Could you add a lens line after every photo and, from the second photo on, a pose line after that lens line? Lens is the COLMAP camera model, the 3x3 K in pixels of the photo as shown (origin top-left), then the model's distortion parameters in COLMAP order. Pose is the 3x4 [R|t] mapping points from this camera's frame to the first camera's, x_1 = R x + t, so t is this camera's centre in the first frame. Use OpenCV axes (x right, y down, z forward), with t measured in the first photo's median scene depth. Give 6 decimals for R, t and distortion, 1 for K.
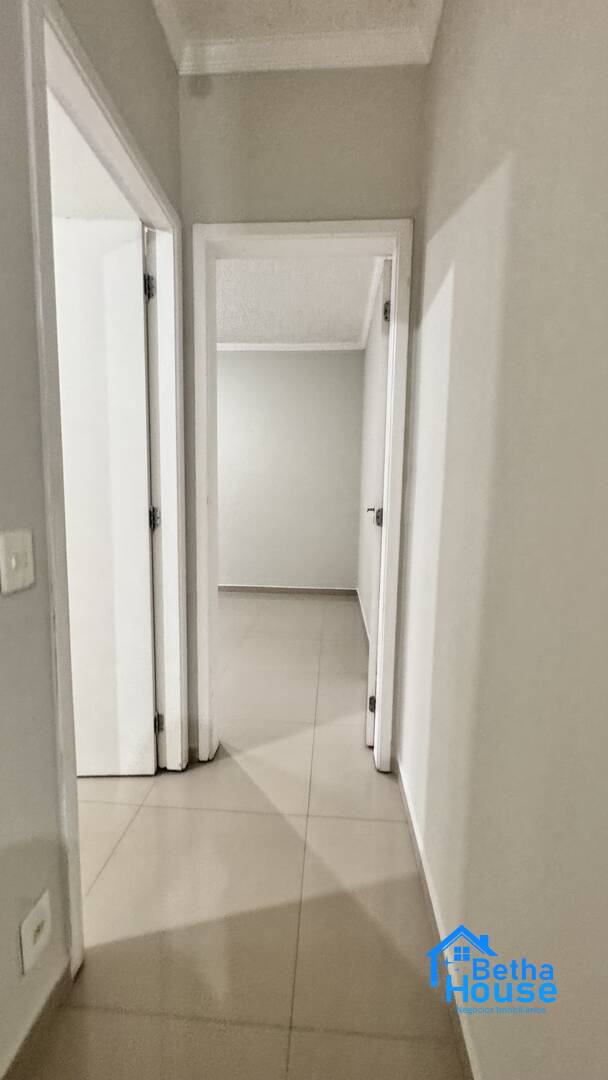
lens RADIAL K [[429.5, 0, 306.8], [0, 429.5, 542.7], [0, 0, 1]] dist [-0.003381, 0.000810]
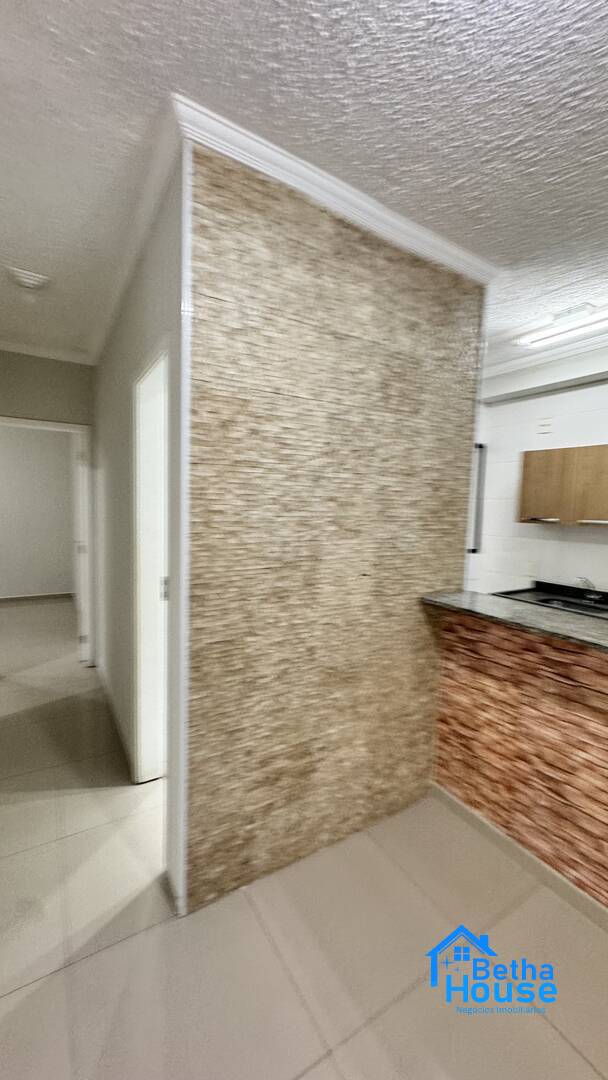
lens RADIAL K [[429.5, 0, 305.1], [0, 429.5, 539.9], [0, 0, 1]] dist [-0.003381, 0.000810]
pose [[0.818587, -0.039931, 0.572992, -0.153387], [0.048151, 0.998840, 0.000819, -0.056931], [-0.572360, 0.026920, 0.819560, -1.449271]]
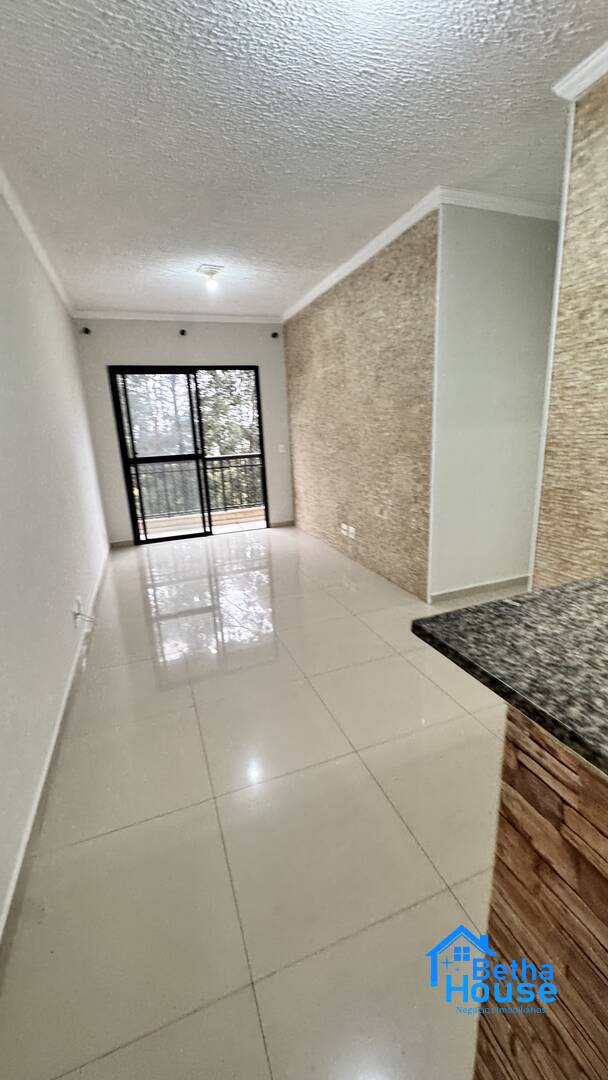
lens RADIAL K [[429.5, 0, 304.0], [0, 429.5, 541.7], [0, 0, 1]] dist [-0.003381, 0.000810]
pose [[0.401600, 0.204577, -0.892673, 1.028594], [-0.051947, 0.978250, 0.200819, 0.089401], [0.914341, -0.034277, 0.403492, -1.769321]]
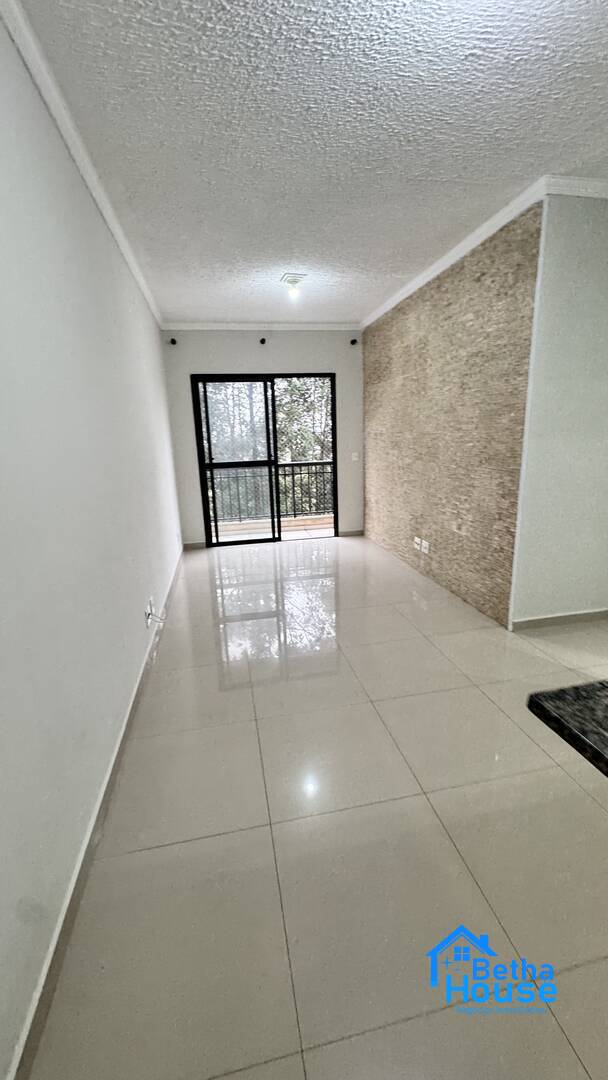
lens RADIAL K [[429.5, 0, 304.3], [0, 429.5, 541.2], [0, 0, 1]] dist [-0.003381, 0.000810]
pose [[0.249870, 0.207848, -0.945708, 0.966291], [-0.071273, 0.977988, 0.196111, 0.076215], [0.965653, 0.018402, 0.259184, -1.763790]]
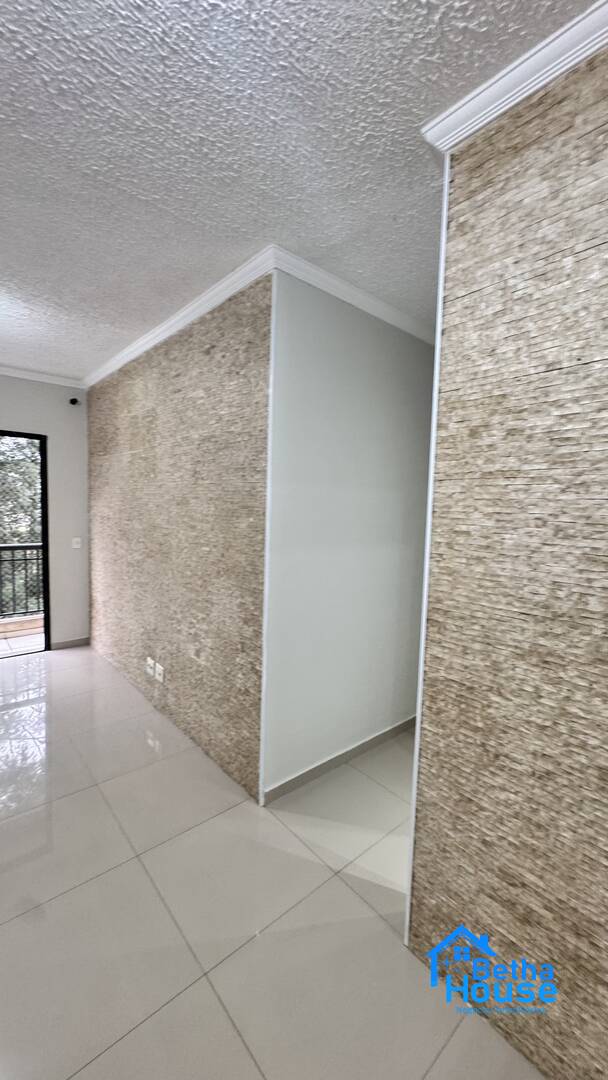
lens RADIAL K [[429.5, 0, 304.9], [0, 429.5, 539.9], [0, 0, 1]] dist [-0.003381, 0.000810]
pose [[0.698728, 0.065741, -0.712361, 0.552246], [-0.103417, 0.994591, -0.009651, -0.072579], [0.707873, 0.080414, 0.701747, -1.368540]]
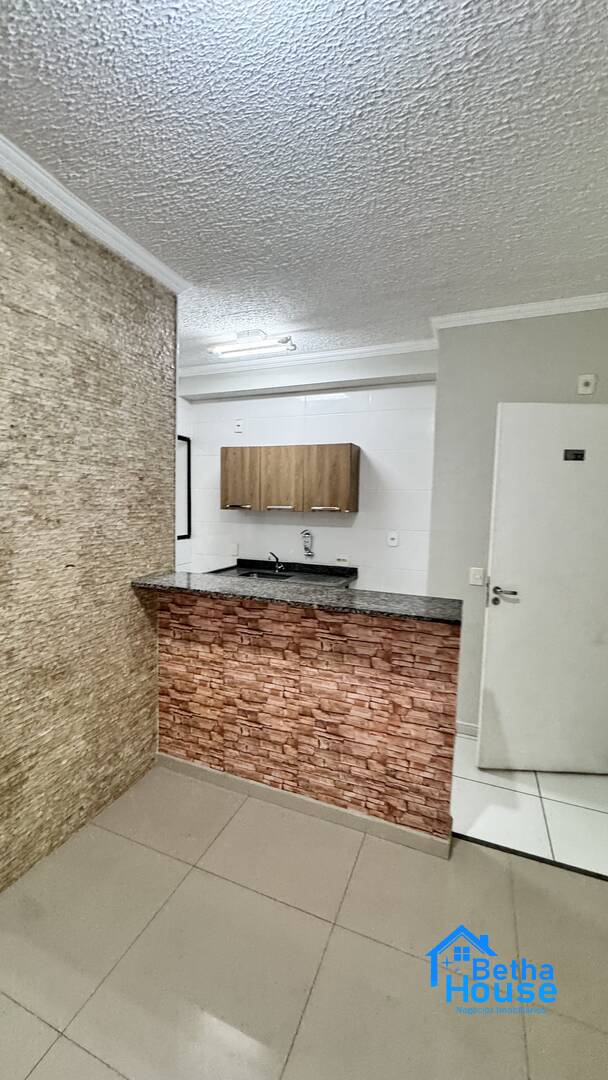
lens RADIAL K [[429.5, 0, 308.0], [0, 429.5, 538.7], [0, 0, 1]] dist [-0.003381, 0.000810]
pose [[0.319253, -0.092591, 0.943135, -0.215143], [0.088752, 0.993763, 0.067519, -0.045651], [-0.943504, 0.062149, 0.325480, -1.543432]]
